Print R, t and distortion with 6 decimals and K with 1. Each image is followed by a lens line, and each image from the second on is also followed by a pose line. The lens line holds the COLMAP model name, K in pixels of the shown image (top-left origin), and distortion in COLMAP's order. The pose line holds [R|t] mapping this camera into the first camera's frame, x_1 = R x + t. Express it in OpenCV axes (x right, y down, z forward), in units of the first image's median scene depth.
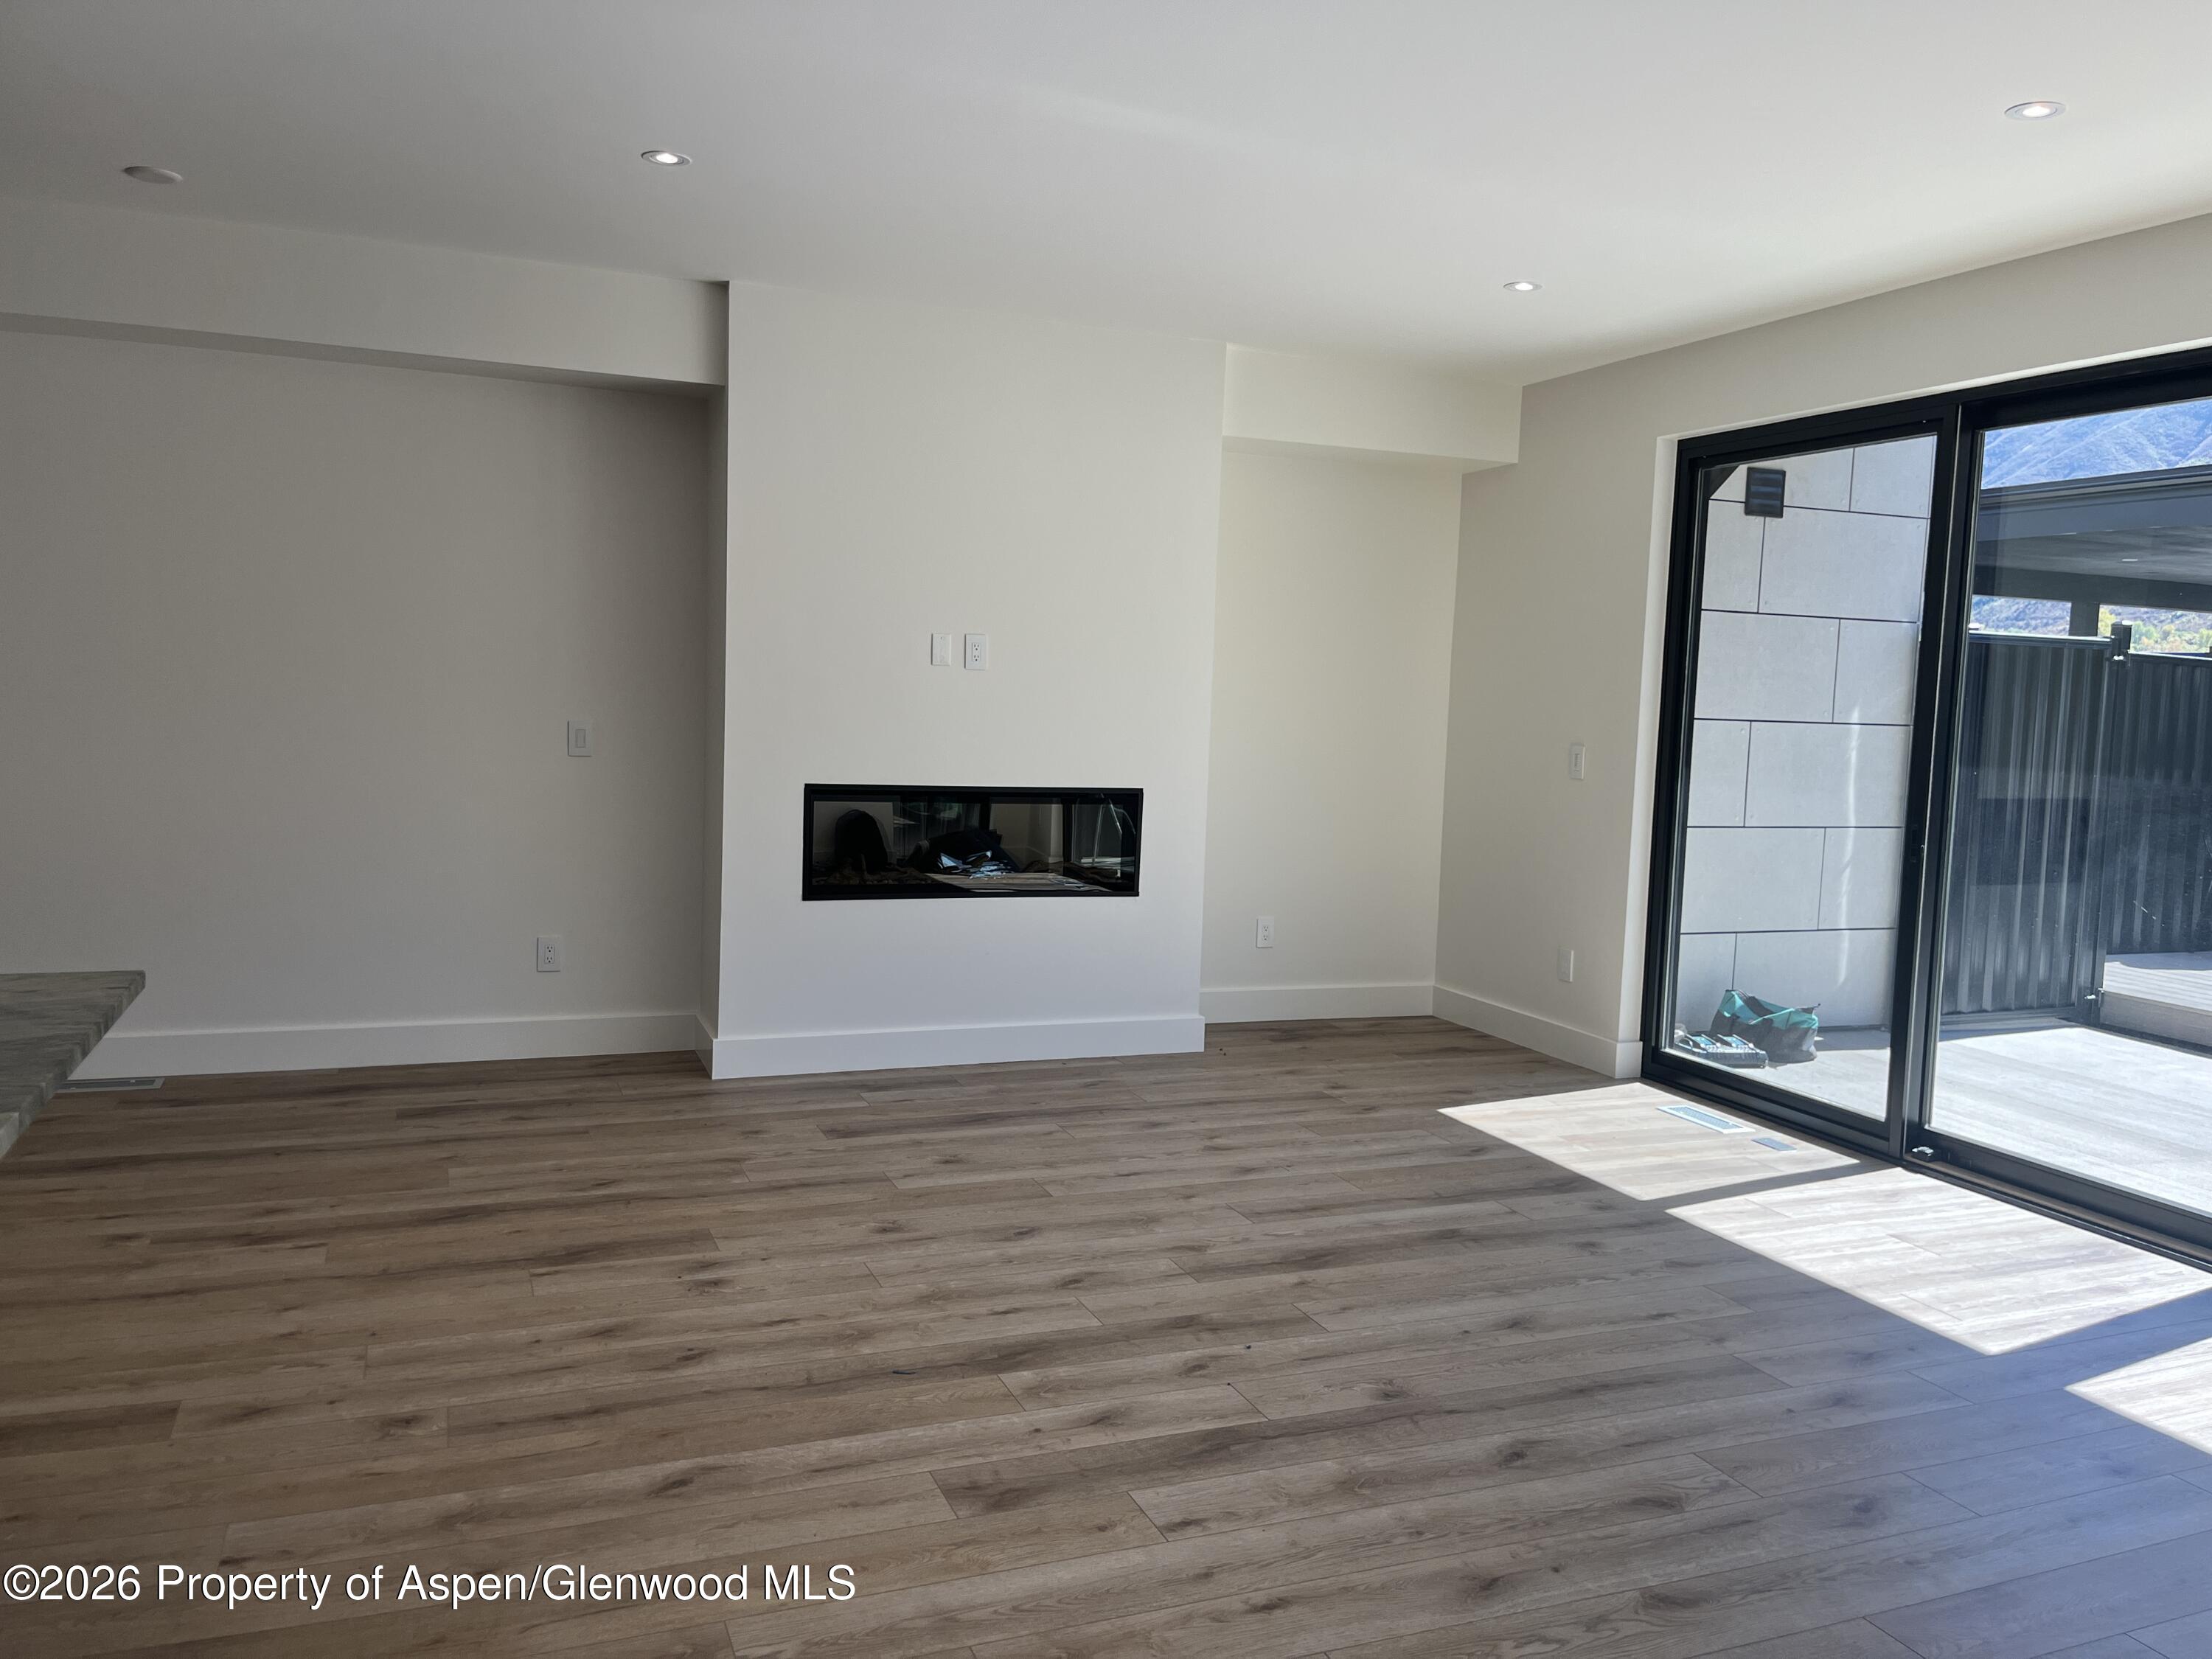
lens RADIAL K [[1683.5, 0, 1095.5], [0, 1683.5, 831.2], [0, 0, 1]] dist [0.035756, -0.021546]
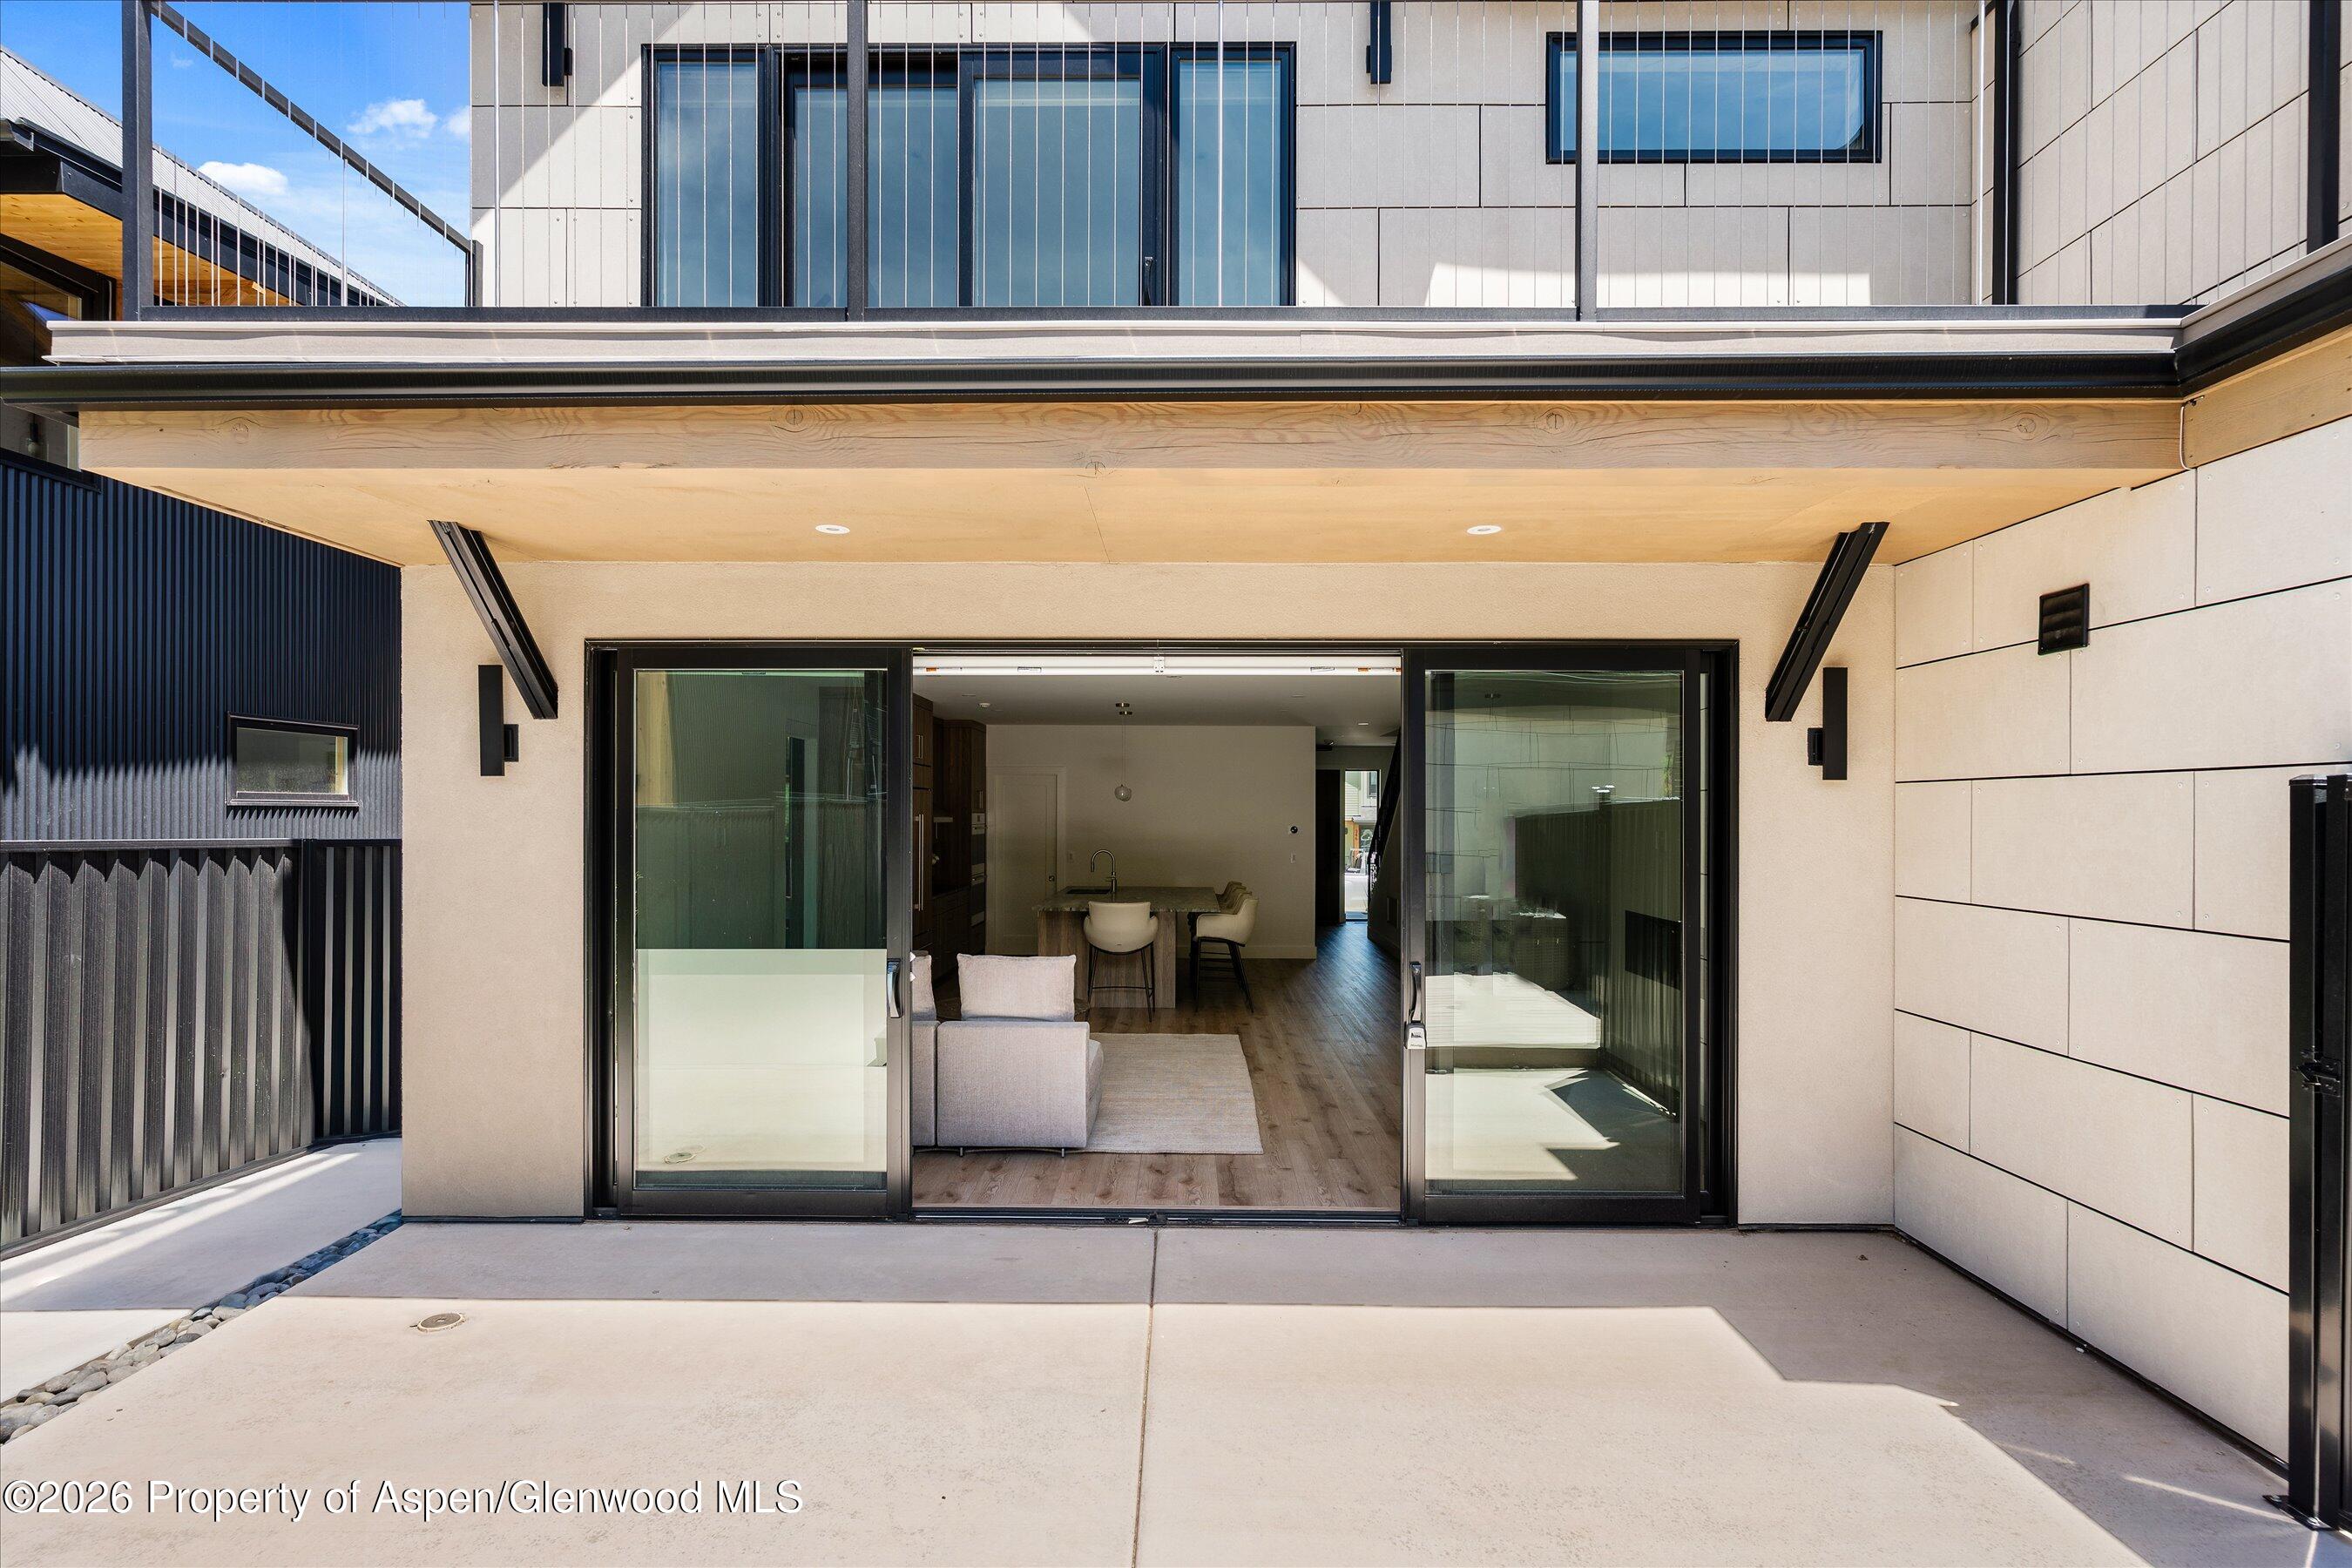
lens RADIAL K [[1151.2, 0, 1177.3], [0, 1151.2, 800.7], [0, 0, 1]] dist [-0.001357, 0.000205]
pose [[-0.383916, -0.039958, -0.922503, 1.708240], [-0.092464, 0.995705, -0.004648, -0.130072], [0.918727, 0.083513, -0.385962, 1.390815]]
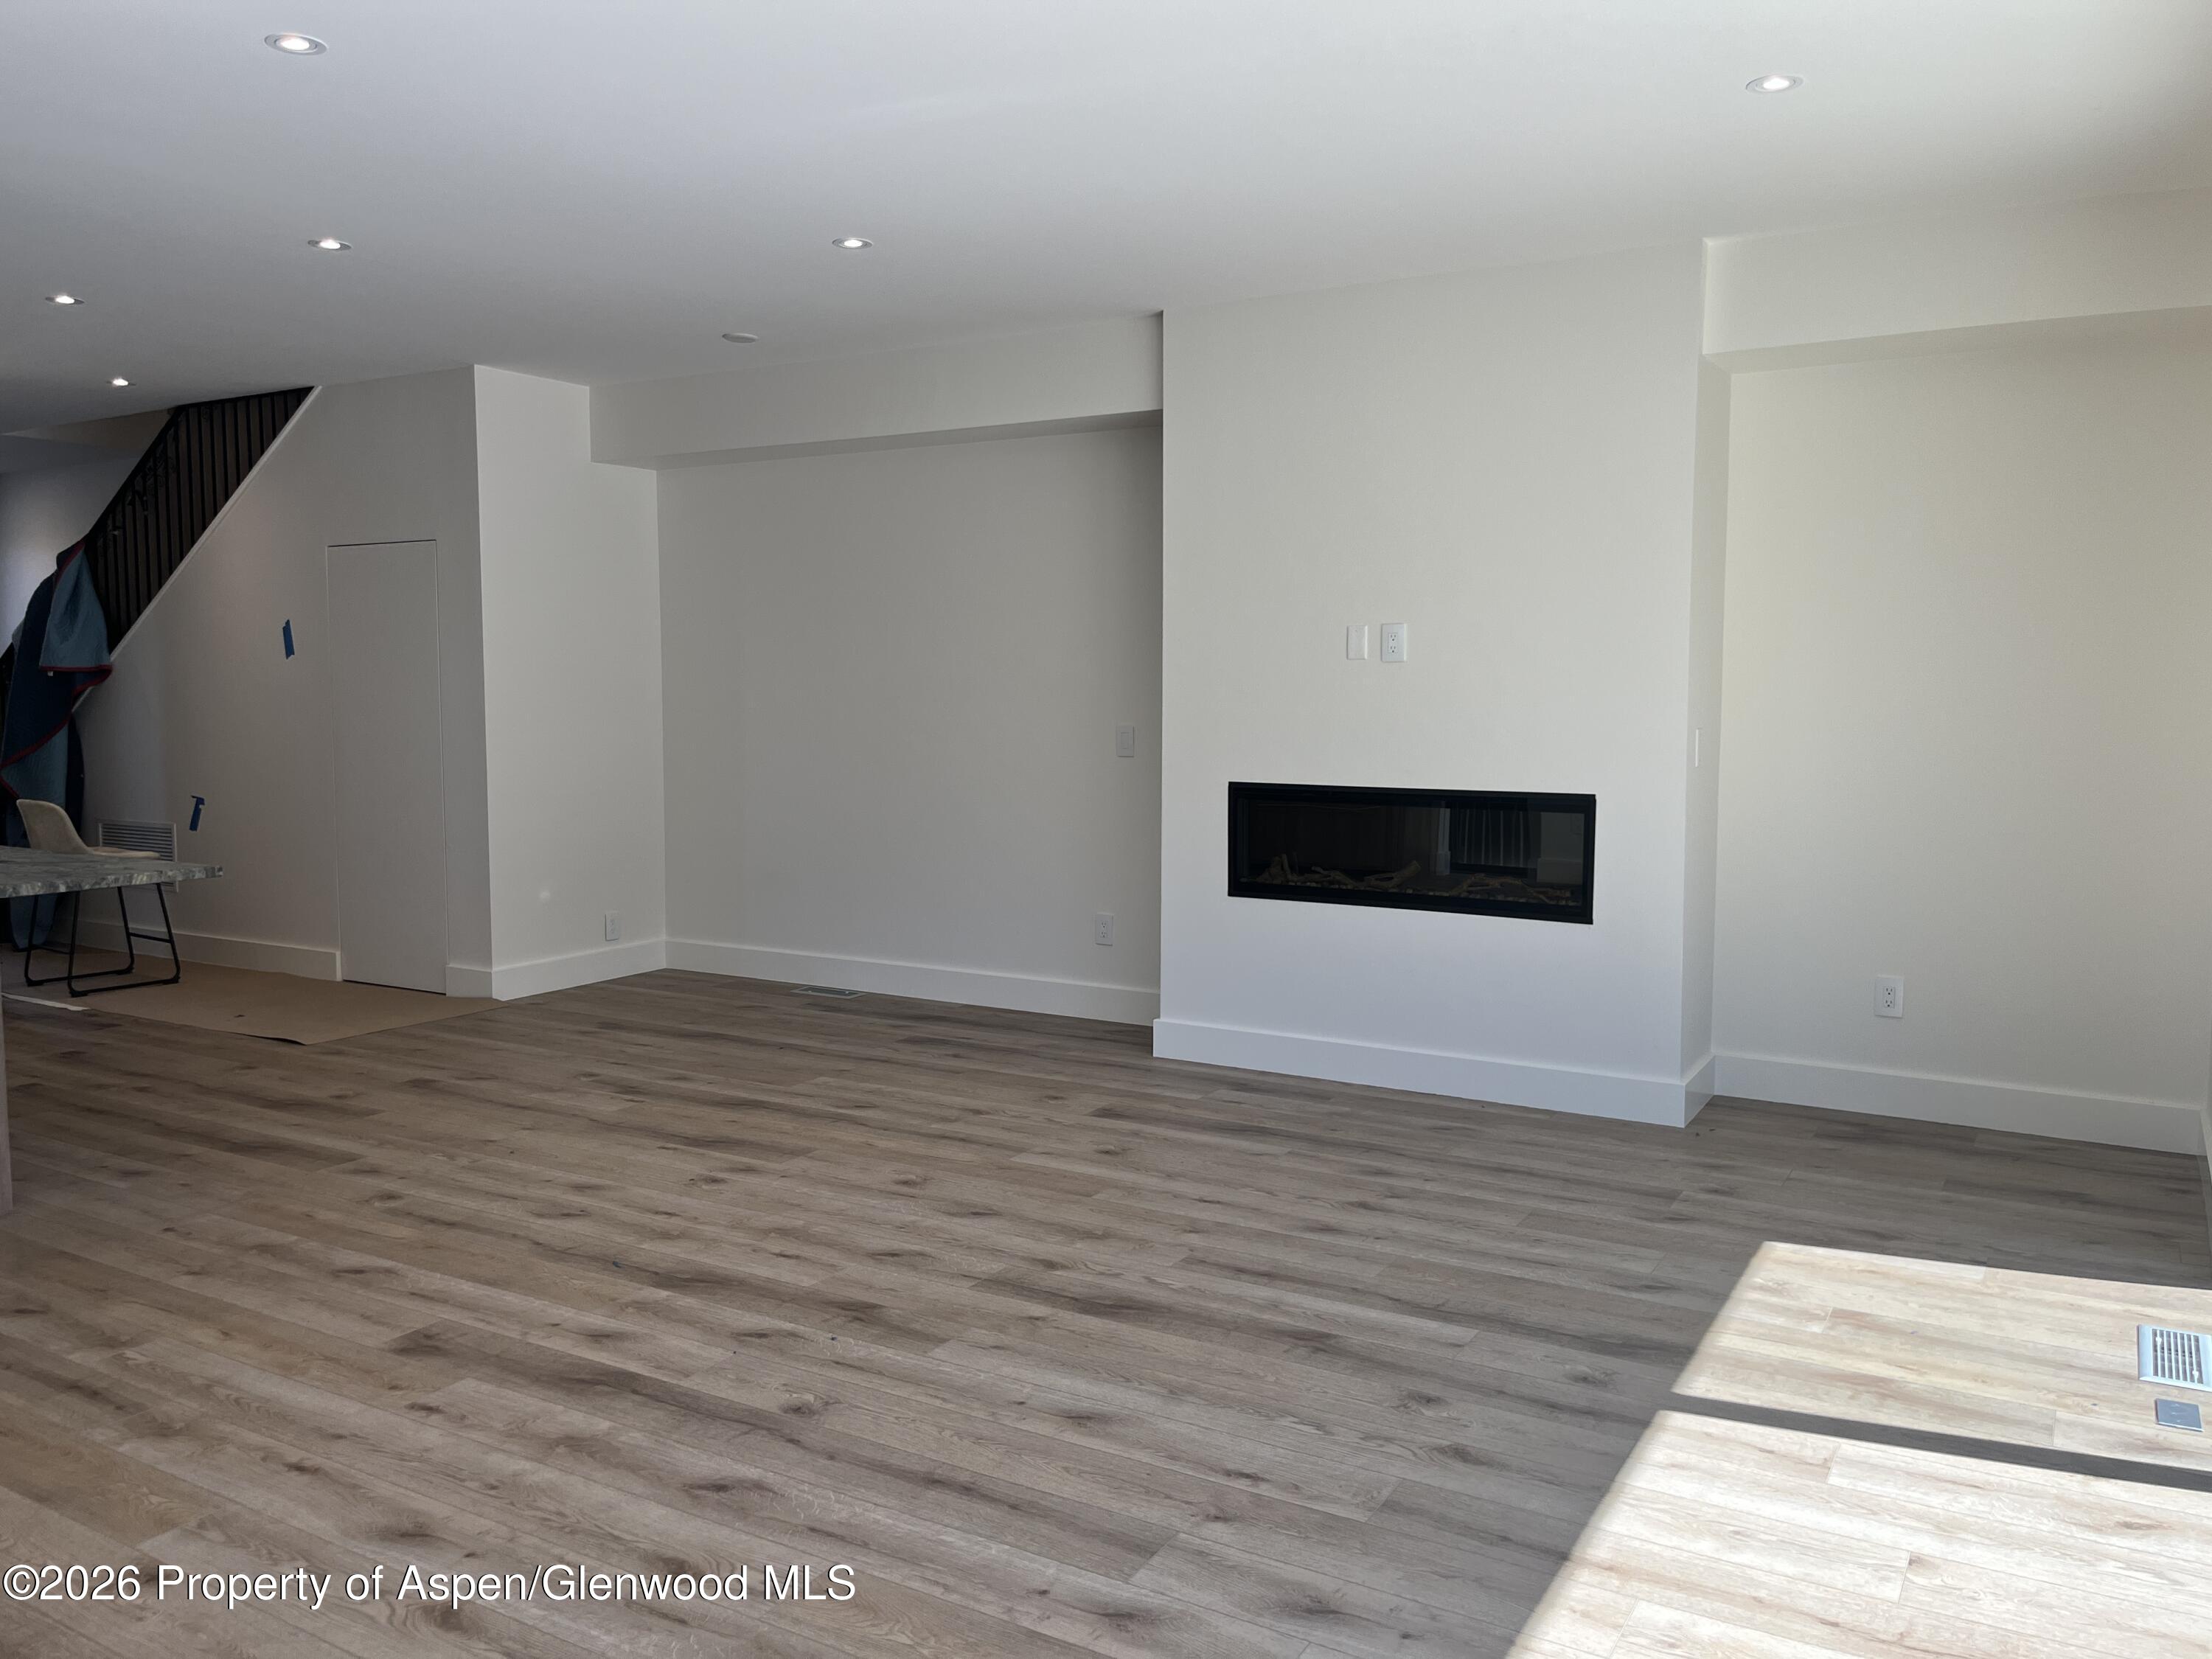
lens RADIAL K [[1683.5, 0, 1096.5], [0, 1683.5, 806.9], [0, 0, 1]] dist [0.035756, -0.021546]
pose [[0.605160, 0.024580, -0.795724, 0.800302], [-0.049301, 0.998762, -0.006642, -0.002420], [0.794576, 0.043249, 0.605623, 0.432884]]
